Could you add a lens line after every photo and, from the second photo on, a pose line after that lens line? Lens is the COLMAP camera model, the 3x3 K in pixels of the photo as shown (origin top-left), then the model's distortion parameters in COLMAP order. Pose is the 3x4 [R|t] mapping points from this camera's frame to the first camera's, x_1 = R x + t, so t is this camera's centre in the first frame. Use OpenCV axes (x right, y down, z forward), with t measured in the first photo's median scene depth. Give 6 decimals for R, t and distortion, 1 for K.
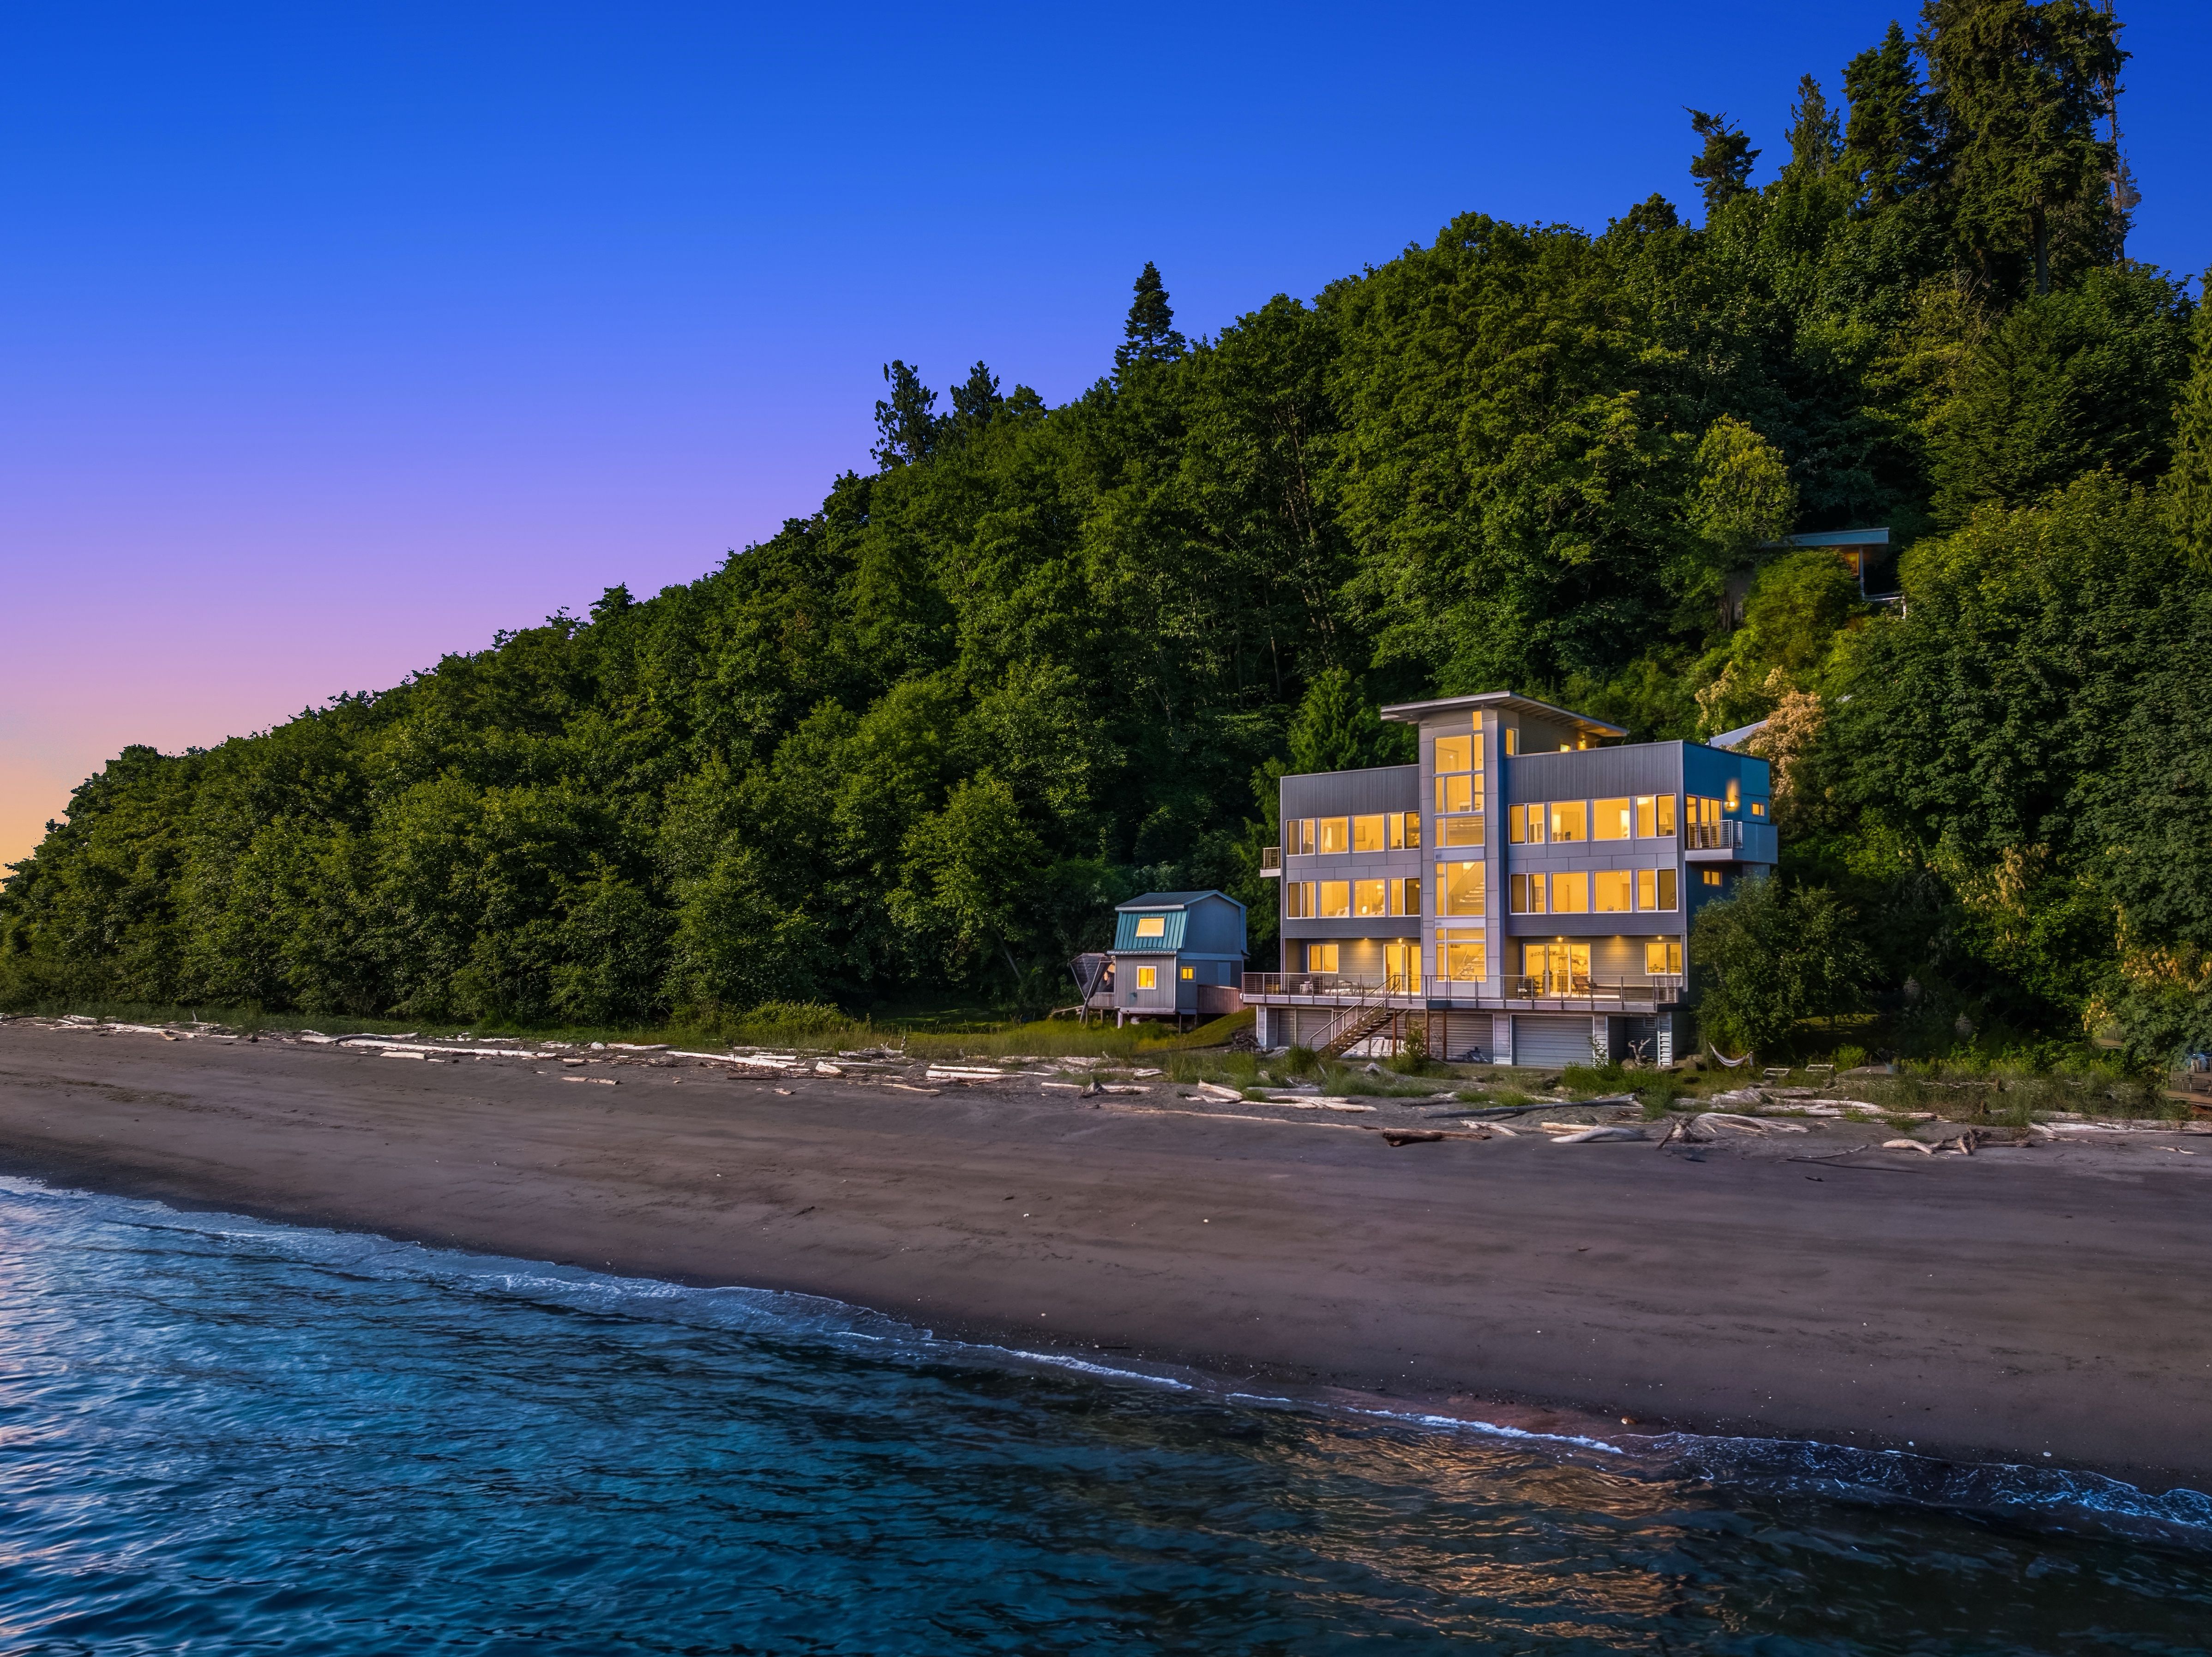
lens RADIAL K [[1713.9, 0, 1080.5], [0, 1713.9, 830.2], [0, 0, 1]] dist [-0.026372, -0.003436]
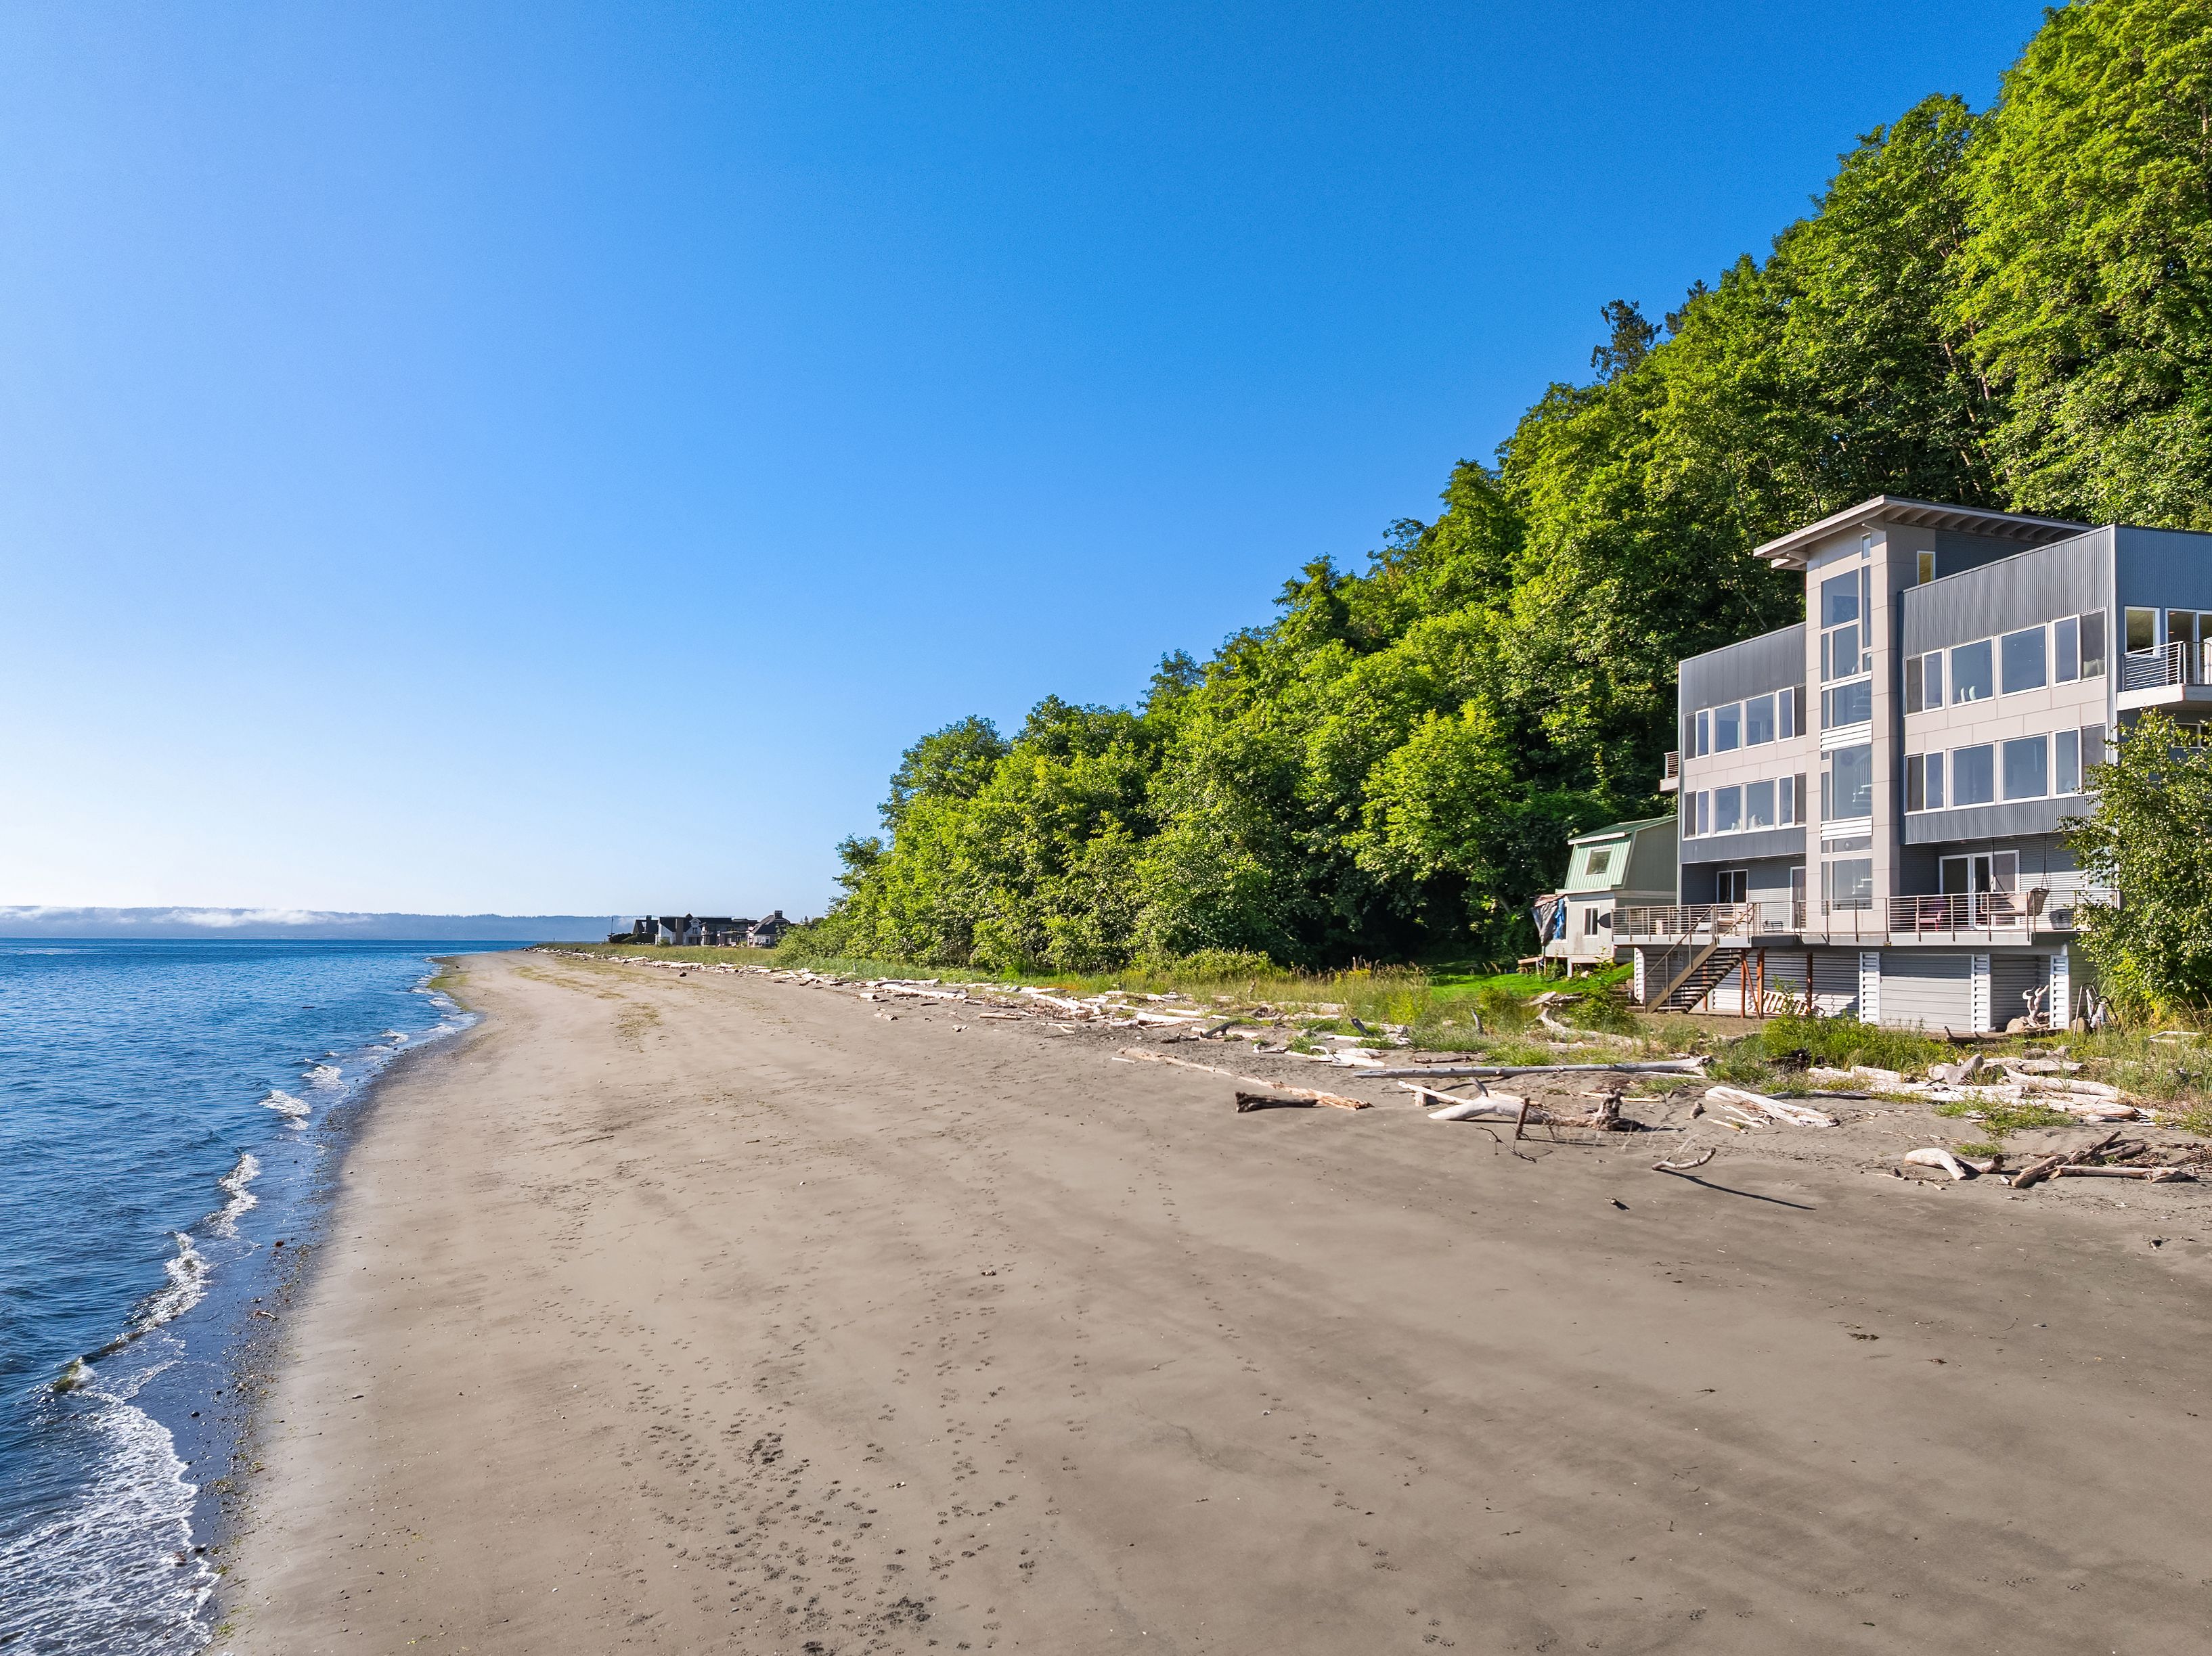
lens RADIAL K [[1565.3, 0, 1070.5], [0, 1565.3, 856.9], [0, 0, 1]] dist [-0.029736, -0.002590]
pose [[0.824379, -0.031974, -0.565135, 0.227939], [0.042199, 0.999097, 0.005029, 0.034110], [0.564463, -0.027994, 0.824983, 0.197108]]
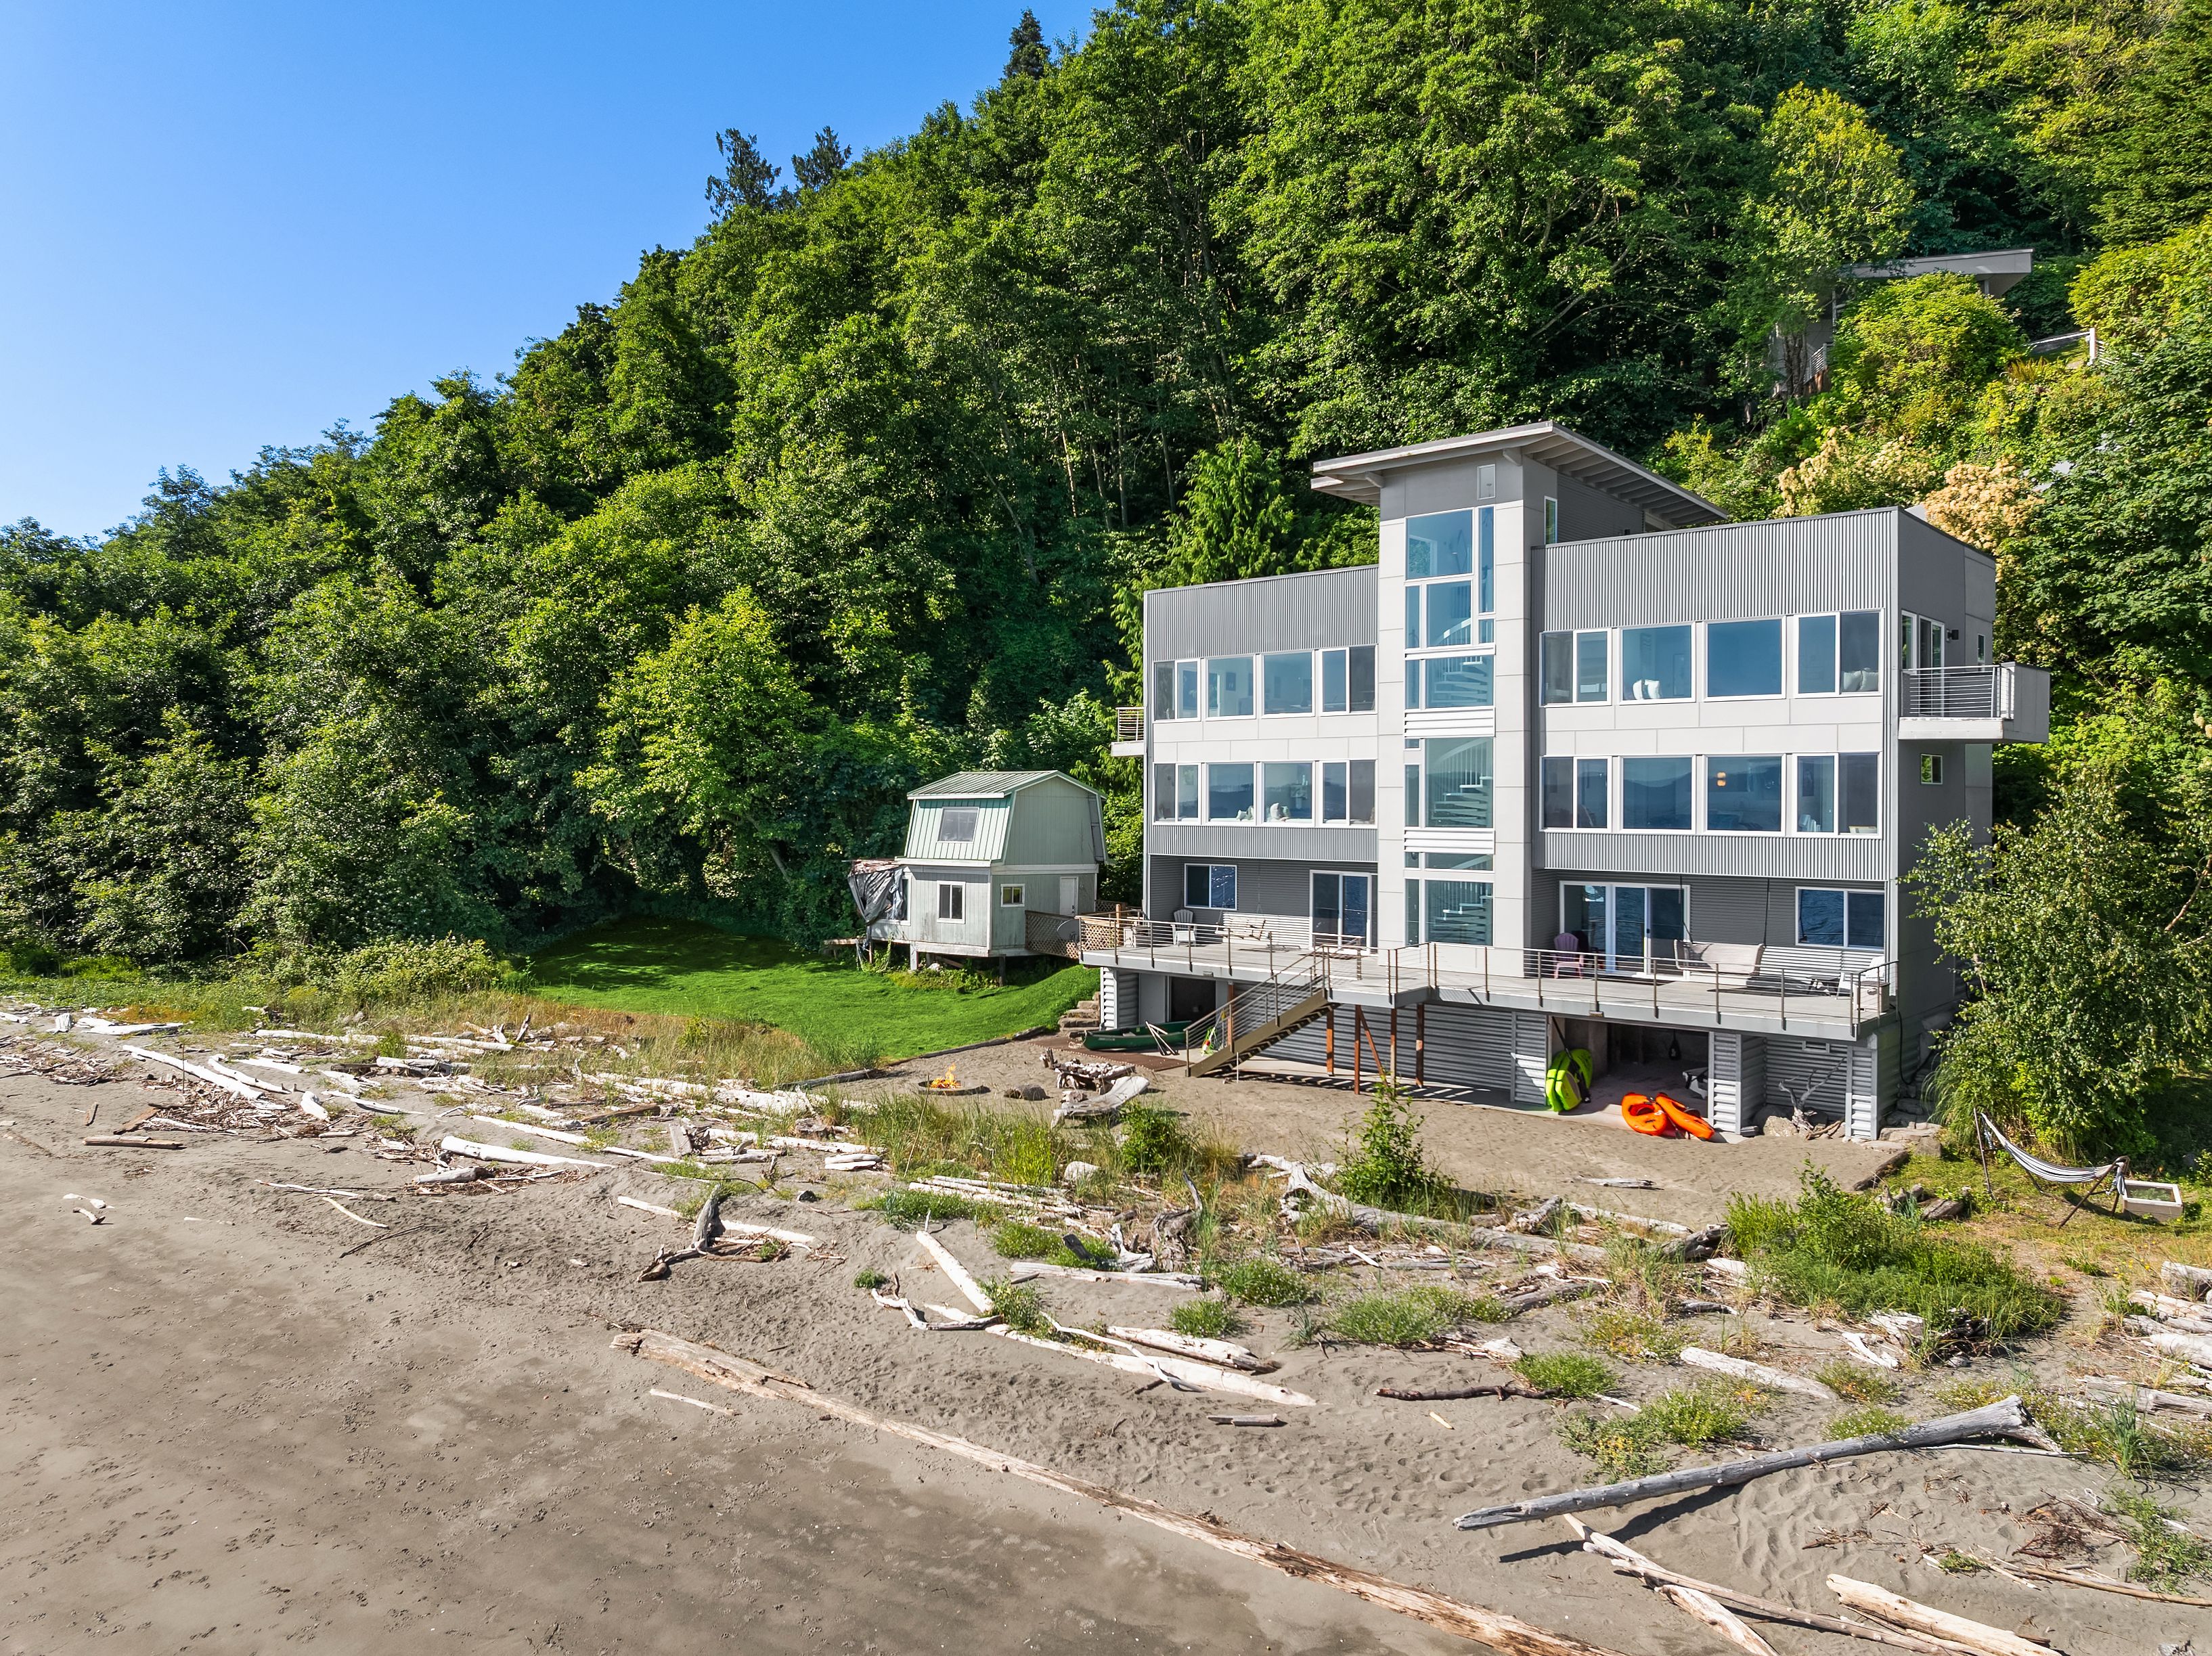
lens RADIAL K [[1565.3, 0, 1070.5], [0, 1565.3, 856.9], [0, 0, 1]] dist [-0.029736, -0.002590]
pose [[0.999136, -0.001552, 0.041525, 0.052891], [-0.003003, 0.993992, 0.109413, 0.001641], [-0.041446, -0.109443, 0.993129, 0.346769]]
